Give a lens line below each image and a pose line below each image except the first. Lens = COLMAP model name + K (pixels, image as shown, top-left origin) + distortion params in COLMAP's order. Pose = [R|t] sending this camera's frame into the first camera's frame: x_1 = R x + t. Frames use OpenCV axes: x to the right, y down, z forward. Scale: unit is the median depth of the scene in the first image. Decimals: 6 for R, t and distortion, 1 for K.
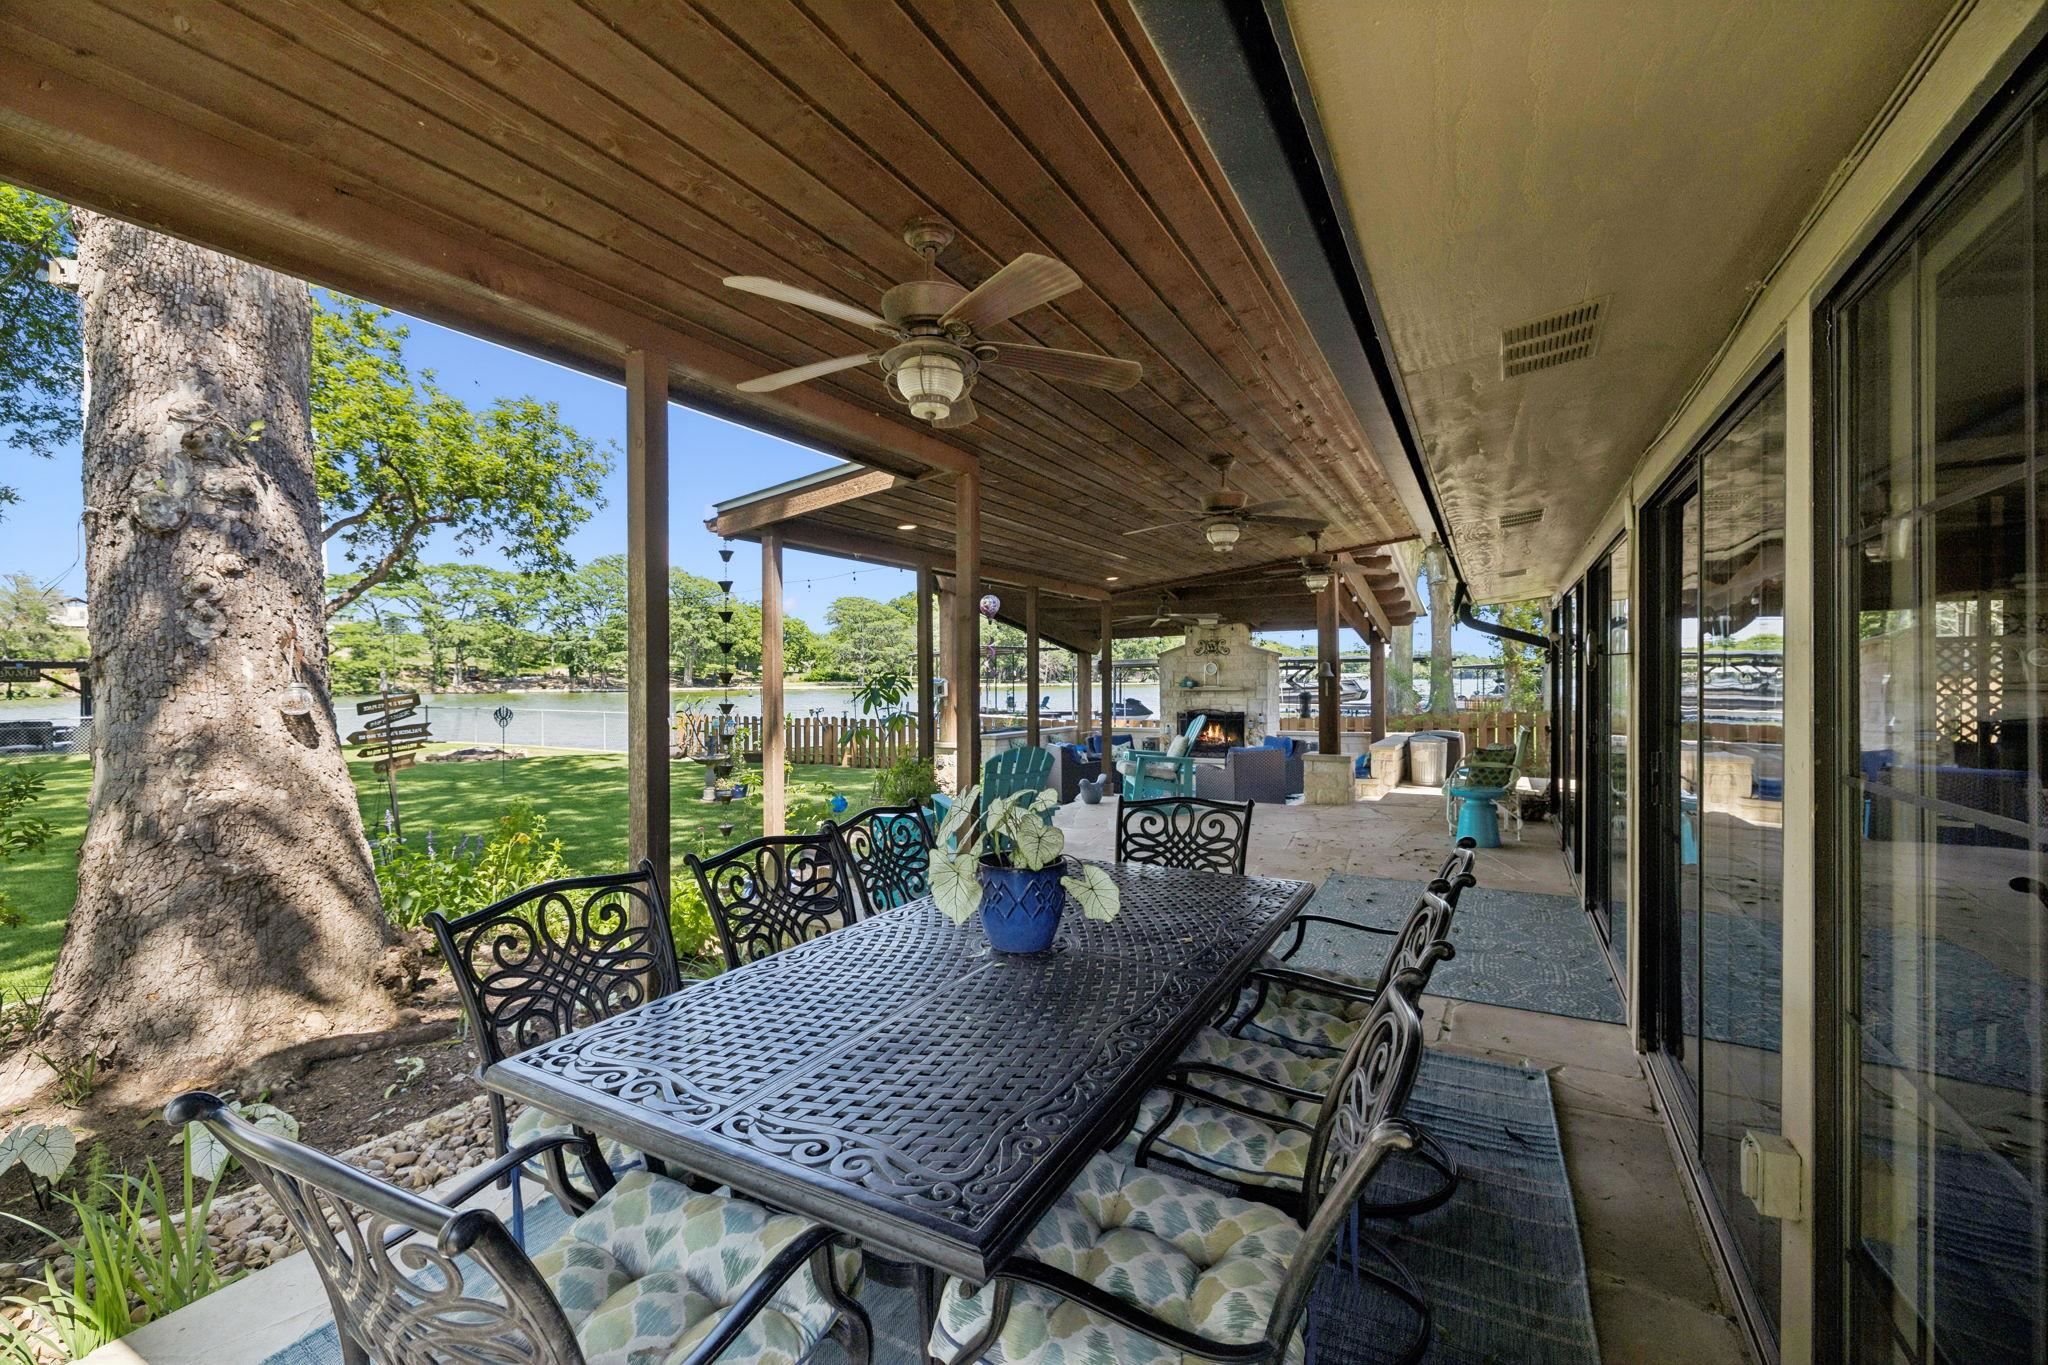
lens RADIAL K [[857.2, 0, 1024.0], [0, 857.2, 682.5], [0, 0, 1]] dist [-0.000957, -0.000047]
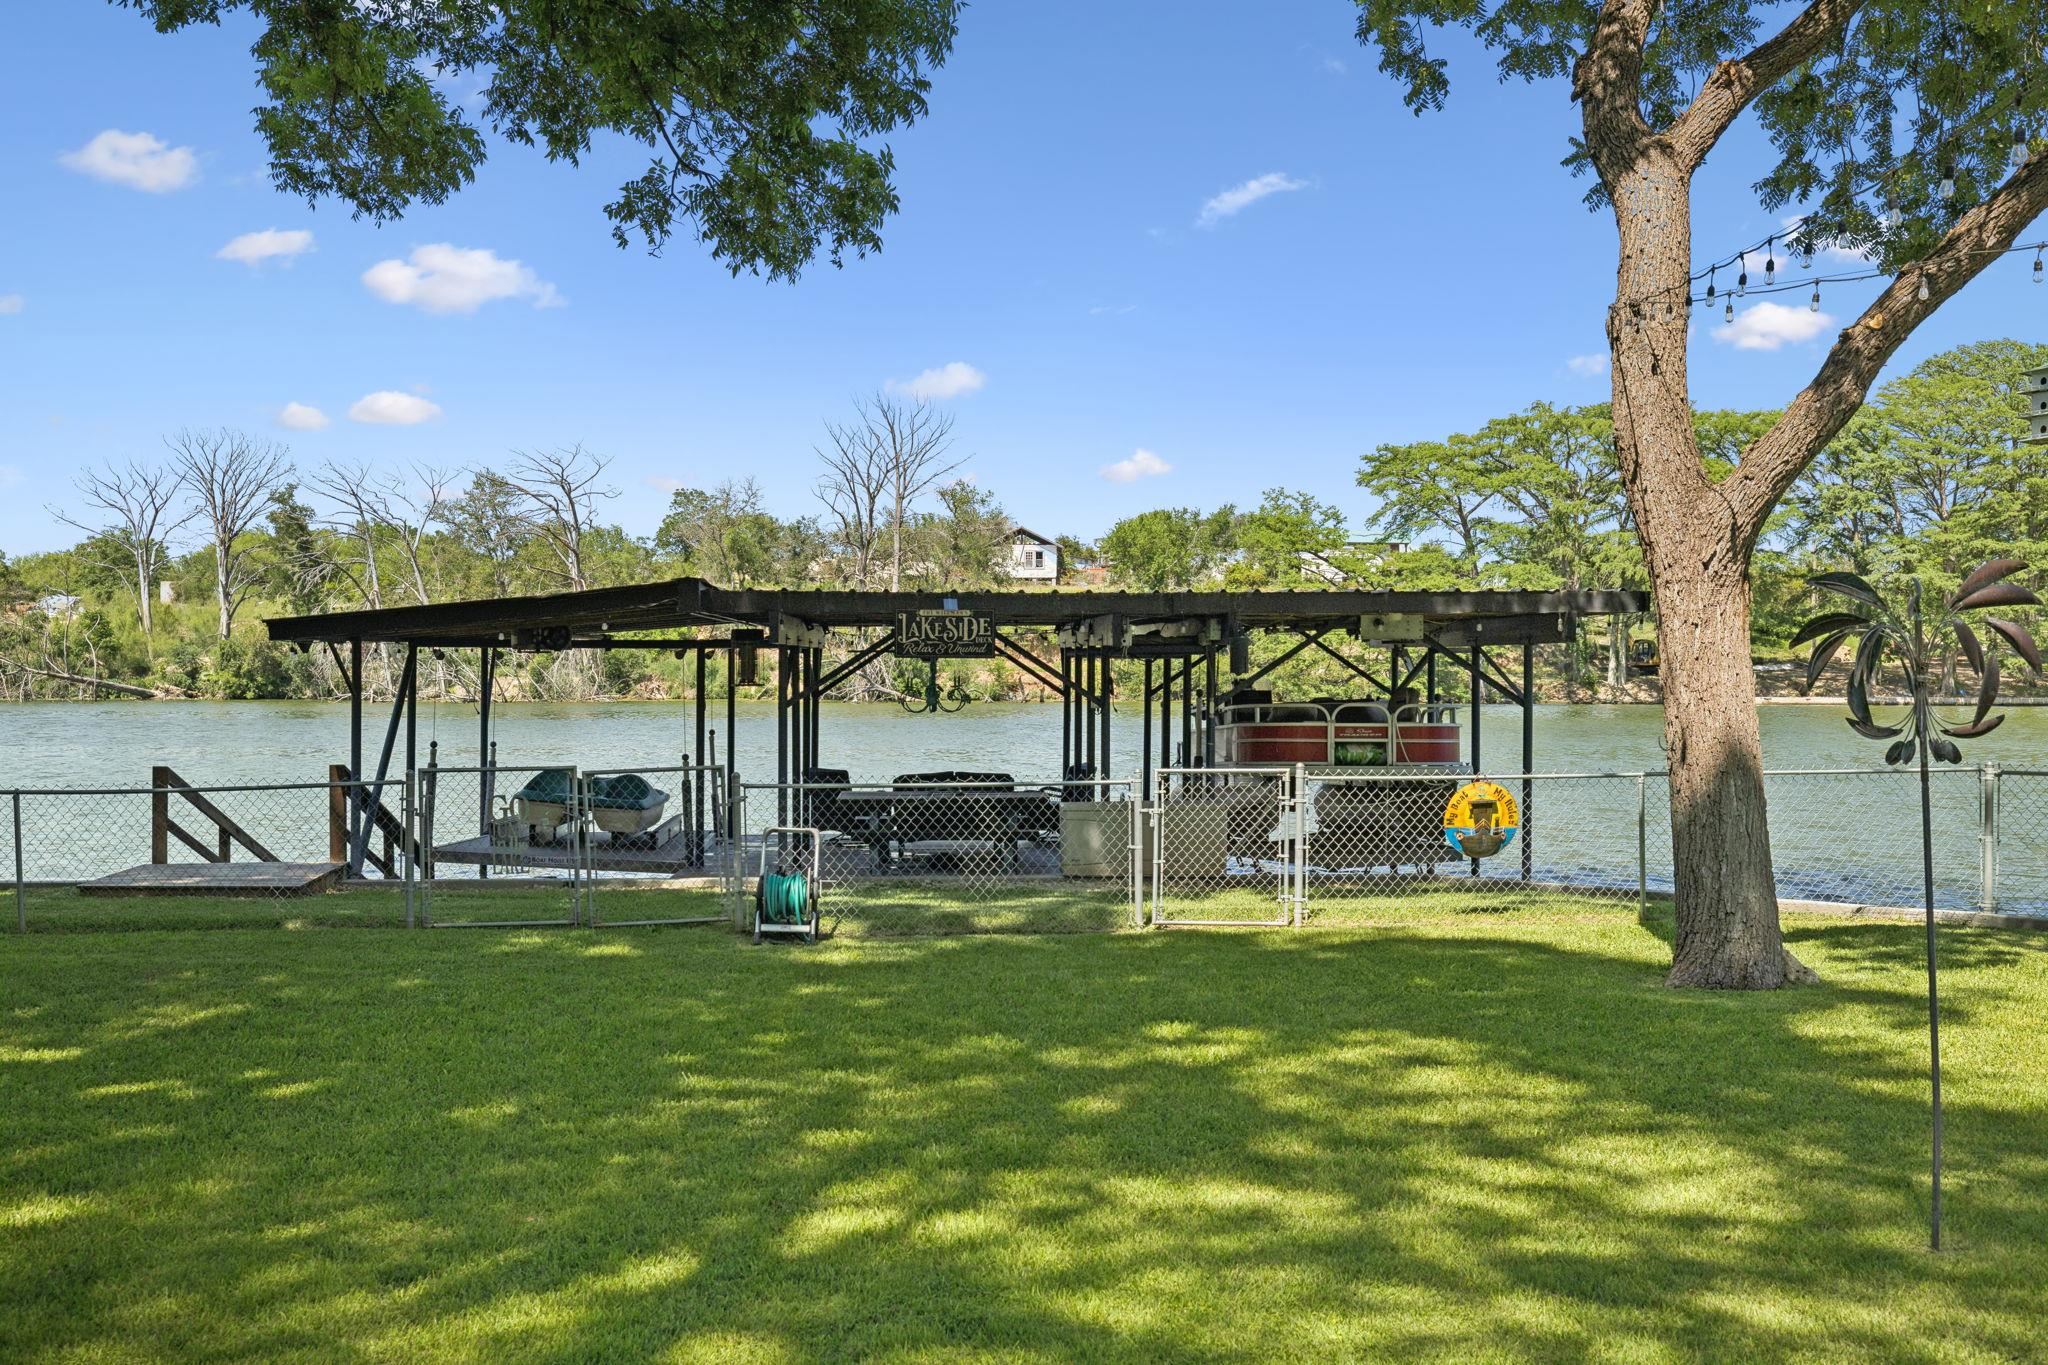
lens RADIAL K [[2010.6, 0, 1006.1], [0, 2010.6, 690.4], [0, 0, 1]] dist [0.007933, 0.004550]
pose [[0.666427, 0.008711, -0.745520, -0.102497], [-0.005640, 0.999962, 0.006643, 0.001258], [0.745549, -0.000222, 0.666451, 0.088151]]
